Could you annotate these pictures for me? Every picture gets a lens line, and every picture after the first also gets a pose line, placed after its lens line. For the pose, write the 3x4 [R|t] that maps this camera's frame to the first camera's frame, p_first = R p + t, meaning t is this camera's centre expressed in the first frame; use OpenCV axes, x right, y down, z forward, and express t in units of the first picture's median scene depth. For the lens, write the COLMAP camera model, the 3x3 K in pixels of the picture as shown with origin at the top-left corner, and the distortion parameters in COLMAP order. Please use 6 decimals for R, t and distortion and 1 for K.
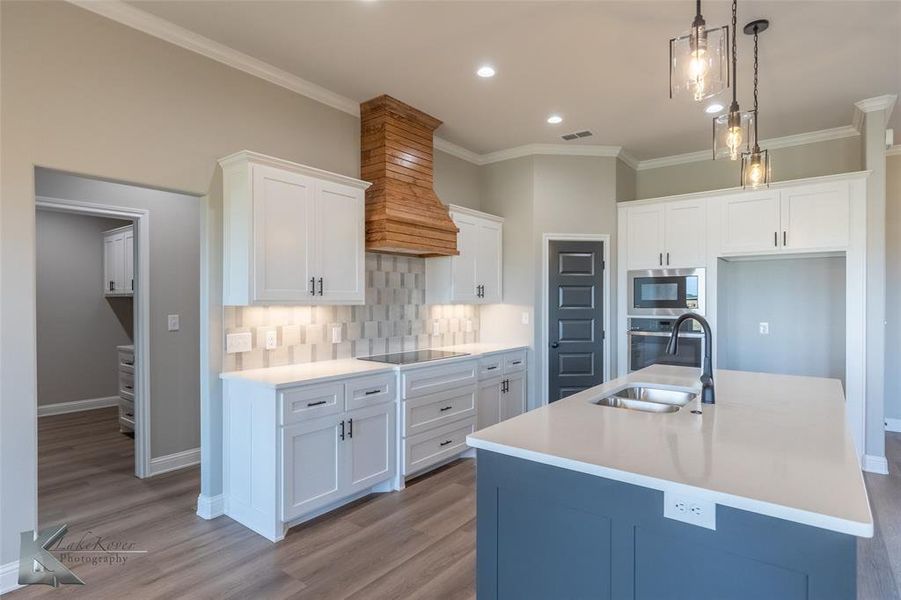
lens RADIAL K [[471.6, 0, 456.0], [0, 471.6, 302.6], [0, 0, 1]] dist [0.001644, 0.000155]
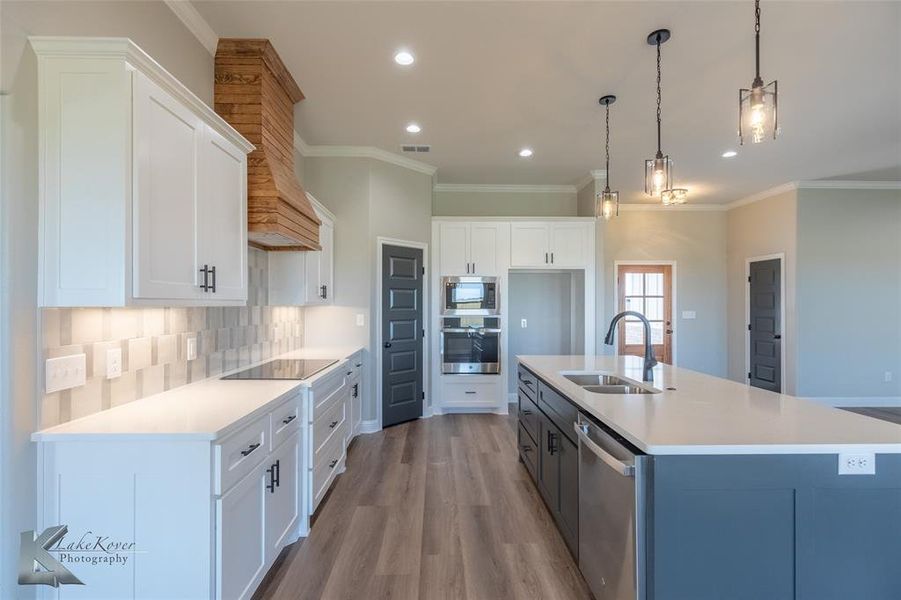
lens RADIAL K [[415.4, 0, 449.4], [0, 415.4, 304.0], [0, 0, 1]] dist [0.001647, -0.000254]
pose [[0.778692, 0.001317, 0.627405, -0.310086], [0.001699, 0.999990, -0.004209, 0.004100], [-0.627404, 0.004343, 0.778681, 0.239362]]
